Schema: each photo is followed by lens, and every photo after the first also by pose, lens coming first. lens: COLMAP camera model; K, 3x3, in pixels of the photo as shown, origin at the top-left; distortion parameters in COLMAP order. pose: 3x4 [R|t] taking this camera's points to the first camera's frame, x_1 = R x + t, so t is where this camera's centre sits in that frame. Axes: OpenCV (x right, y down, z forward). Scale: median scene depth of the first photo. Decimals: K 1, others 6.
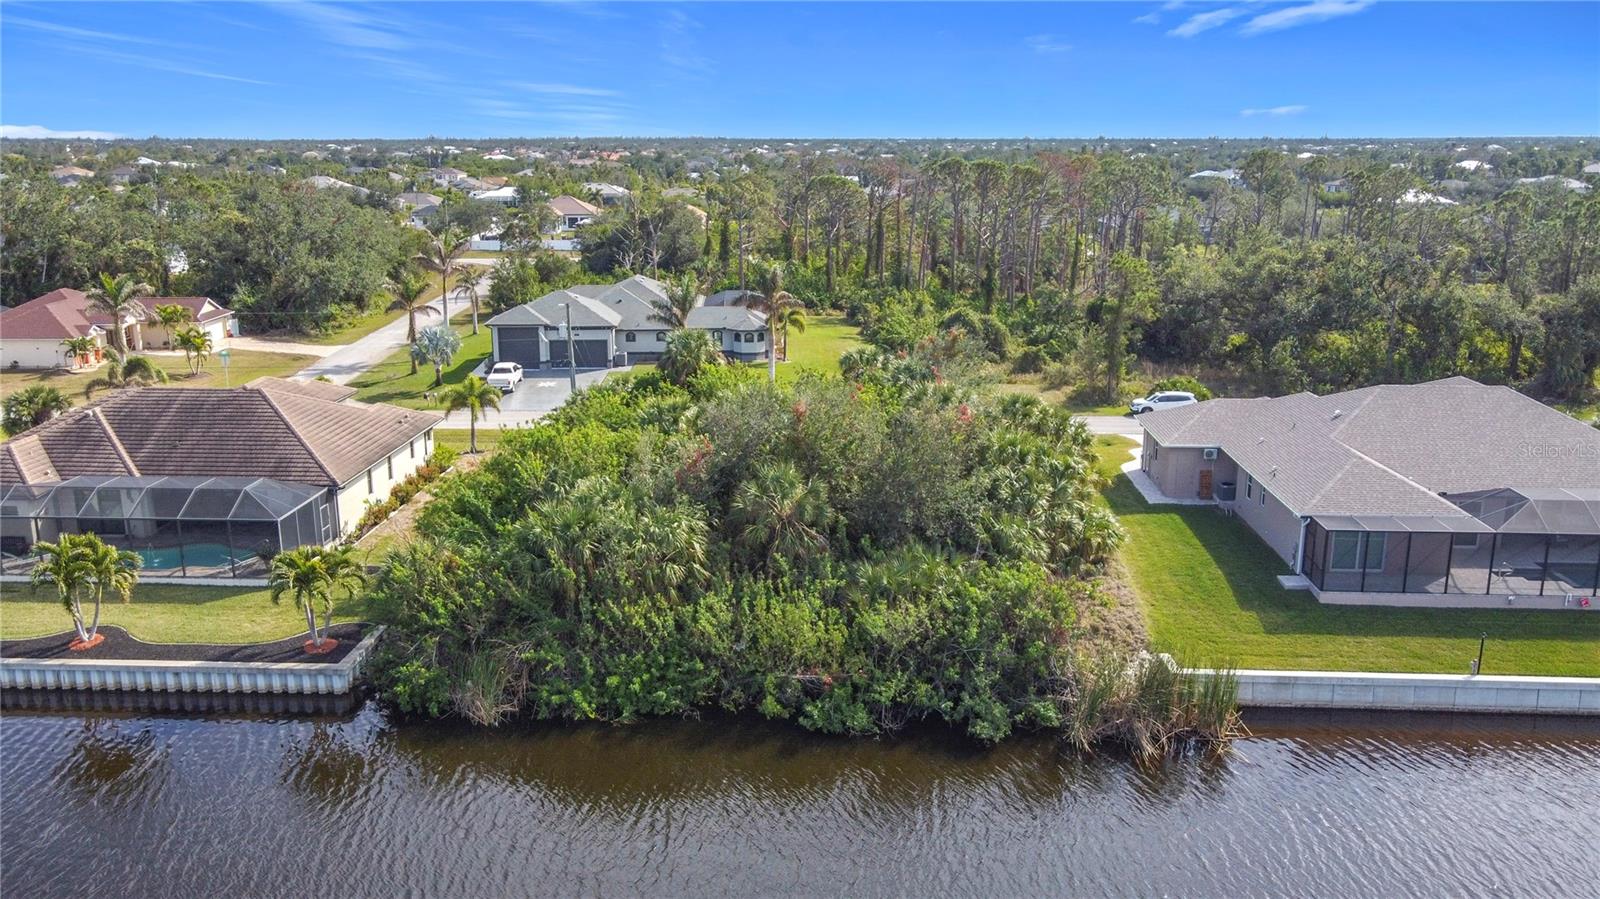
lens RADIAL K [[1244.9, 0, 800.0], [0, 1244.9, 449.5], [0, 0, 1]] dist [-0.002694, 0.044960]
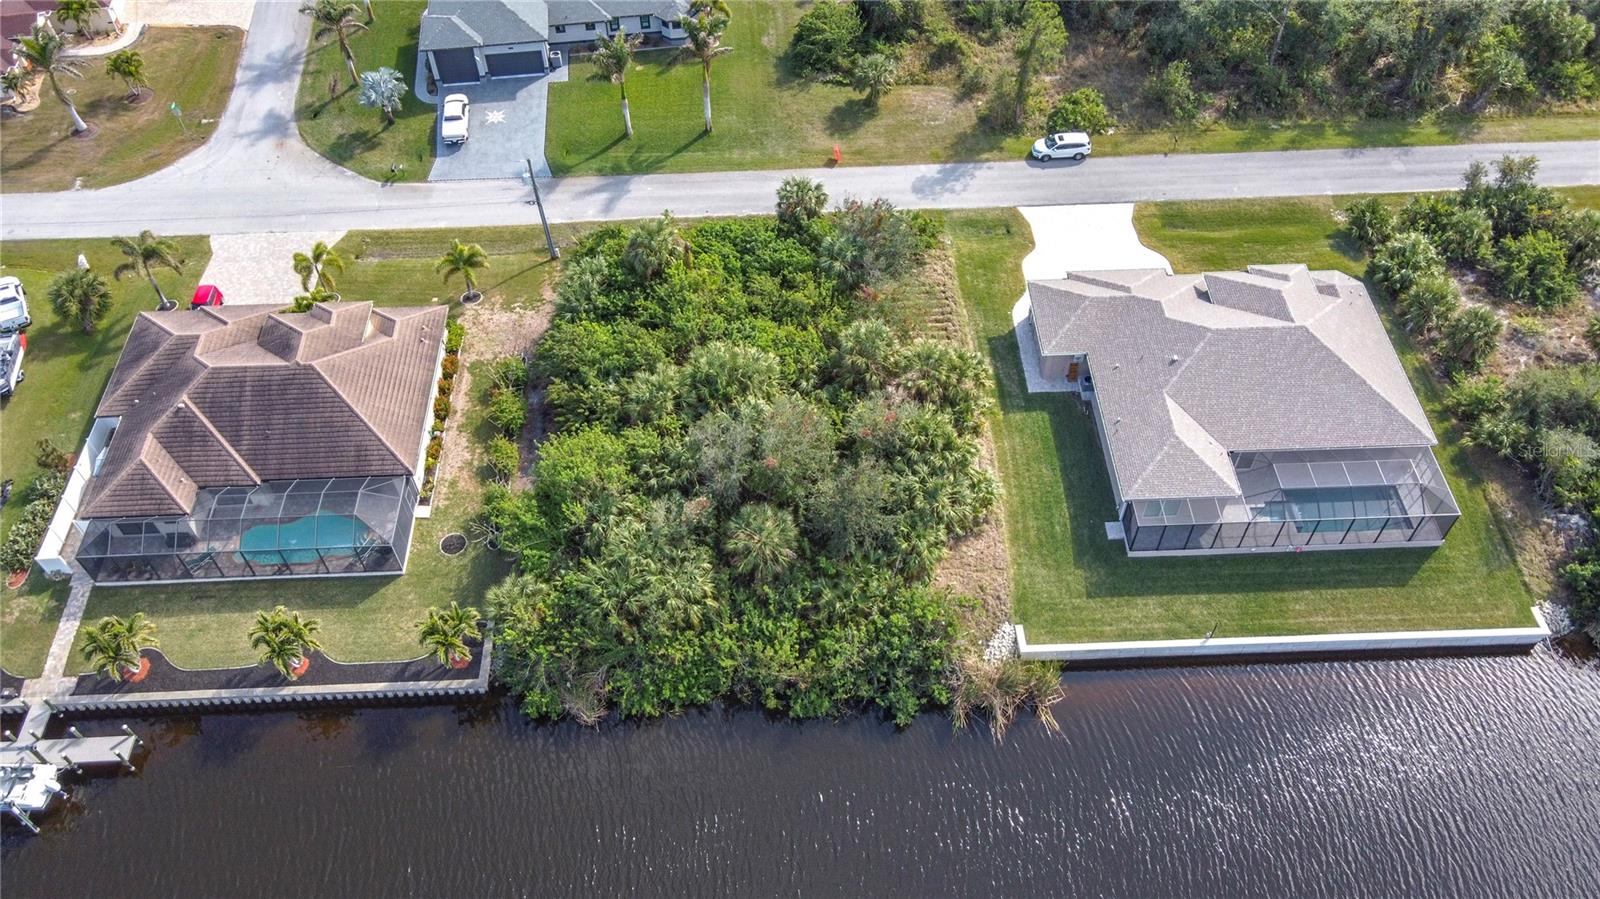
lens RADIAL K [[1224.9, 0, 800.0], [0, 1224.9, 449.5], [0, 0, 1]] dist [0.007998, 0.014080]
pose [[0.996007, -0.074998, 0.048419, -0.029894], [0.030758, 0.797490, 0.602548, -0.840474], [-0.083804, -0.598653, 0.796613, -0.046686]]
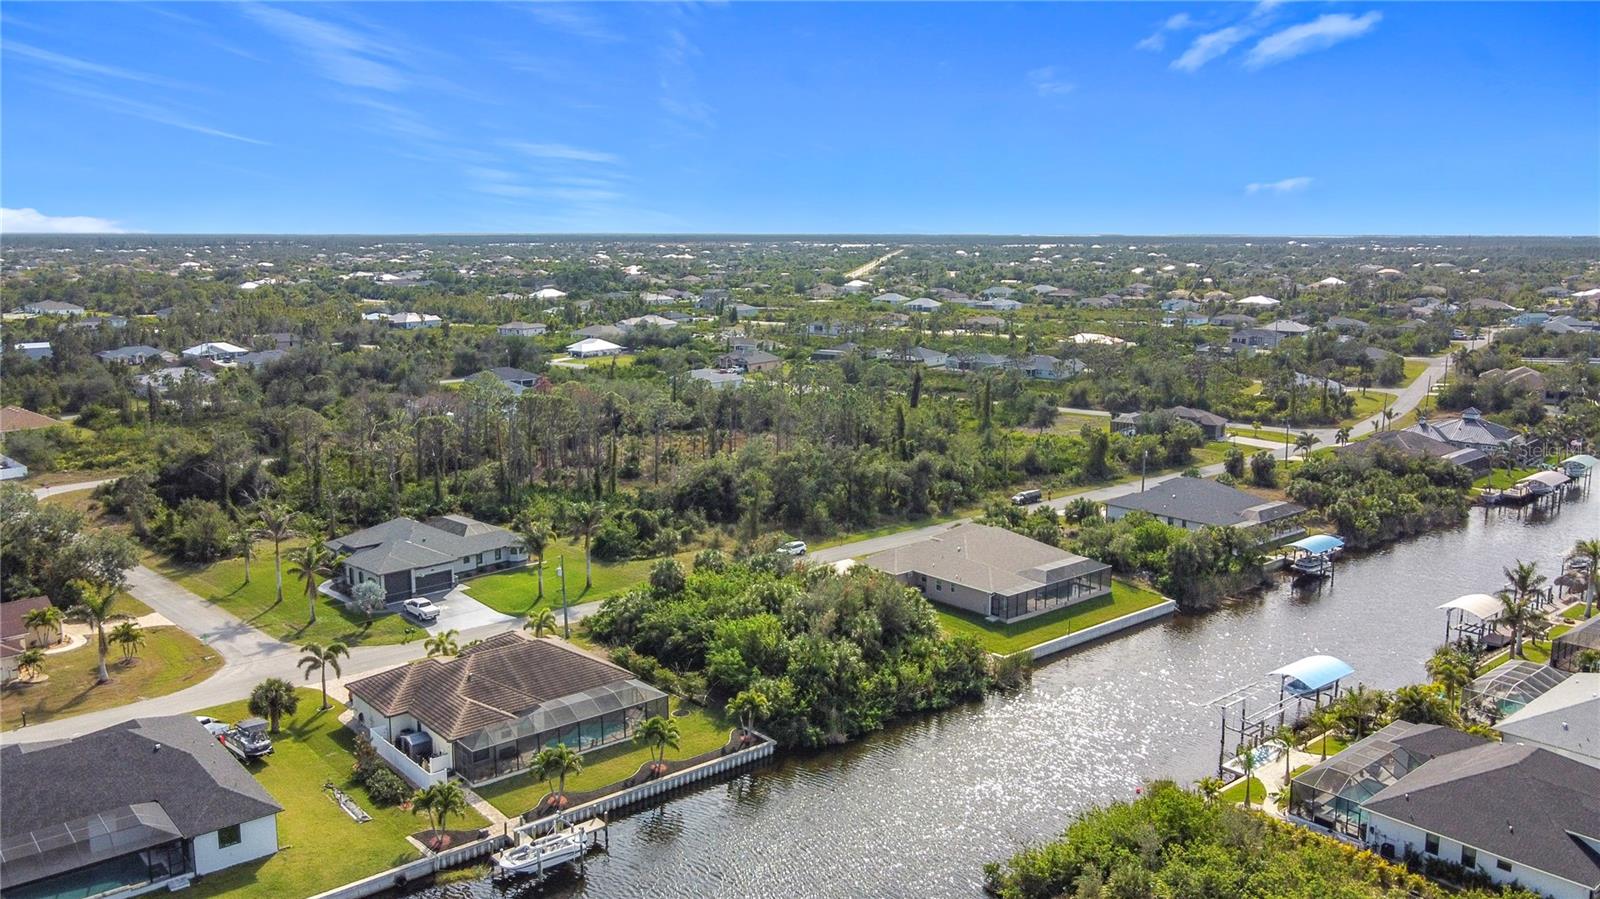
lens RADIAL K [[1250.7, 0, 802.4], [0, 1250.7, 440.5], [0, 0, 1]] dist [-0.012581, 0.052584]
pose [[0.722858, -0.113606, 0.681594, -1.626831], [0.165976, 0.986061, -0.011671, -0.295492], [-0.670767, 0.121565, 0.731638, -0.686866]]
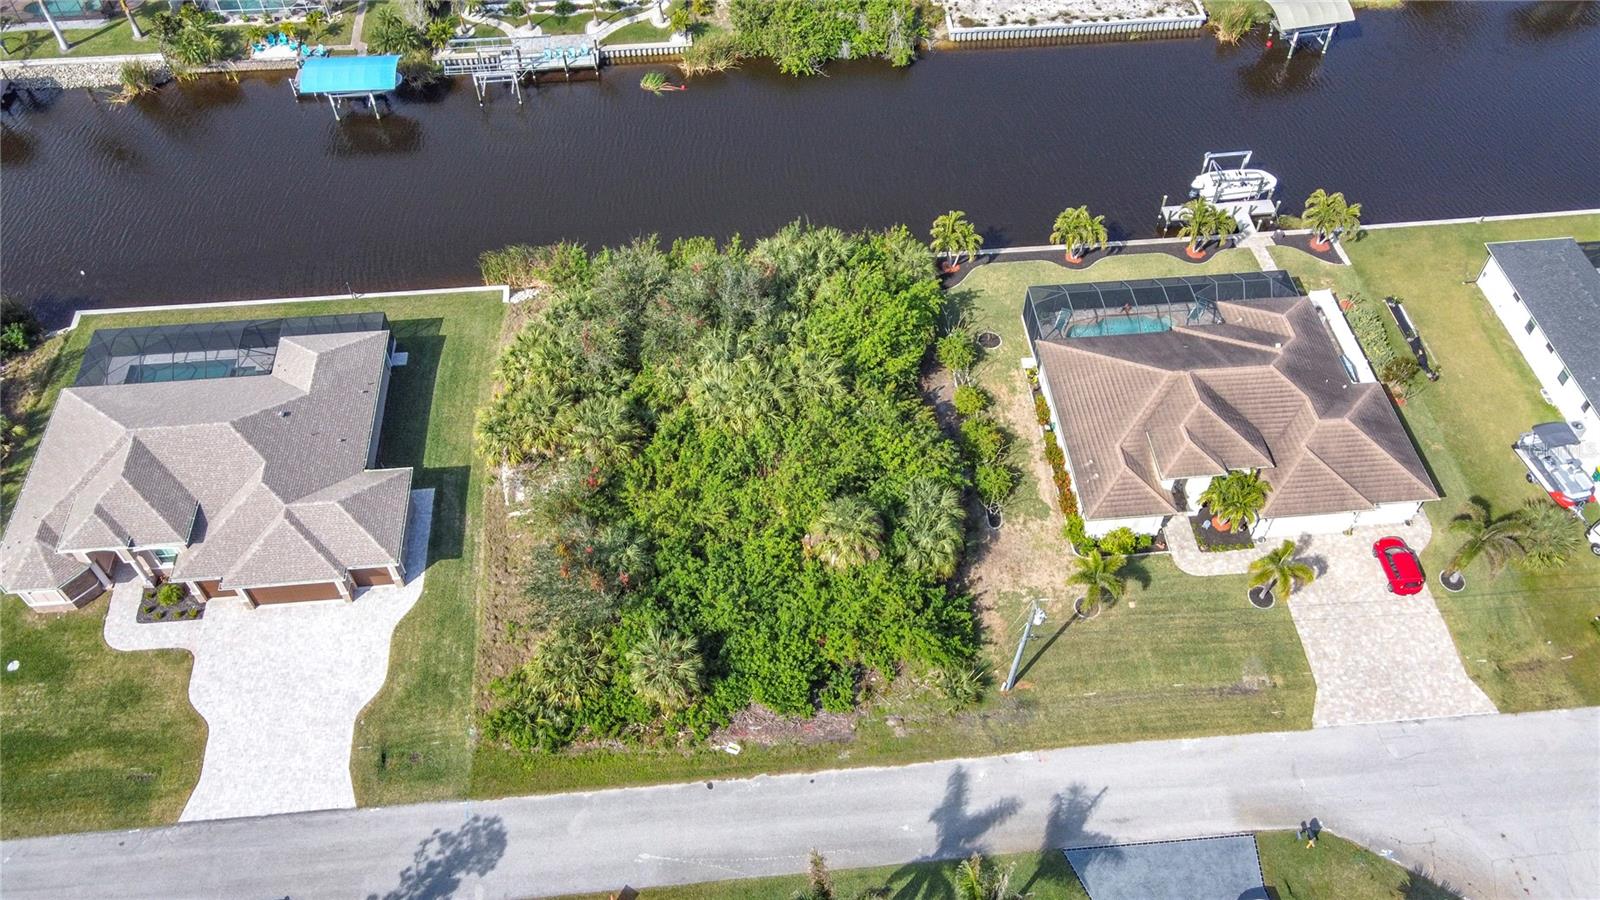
lens RADIAL K [[1250.7, 0, 802.4], [0, 1250.7, 441.0], [0, 0, 1]] dist [-0.012581, 0.052584]
pose [[-0.990262, 0.112758, -0.081652, 0.022300], [-0.025246, 0.431338, 0.901837, -1.328790], [0.136909, 0.895116, -0.424291, 1.858215]]
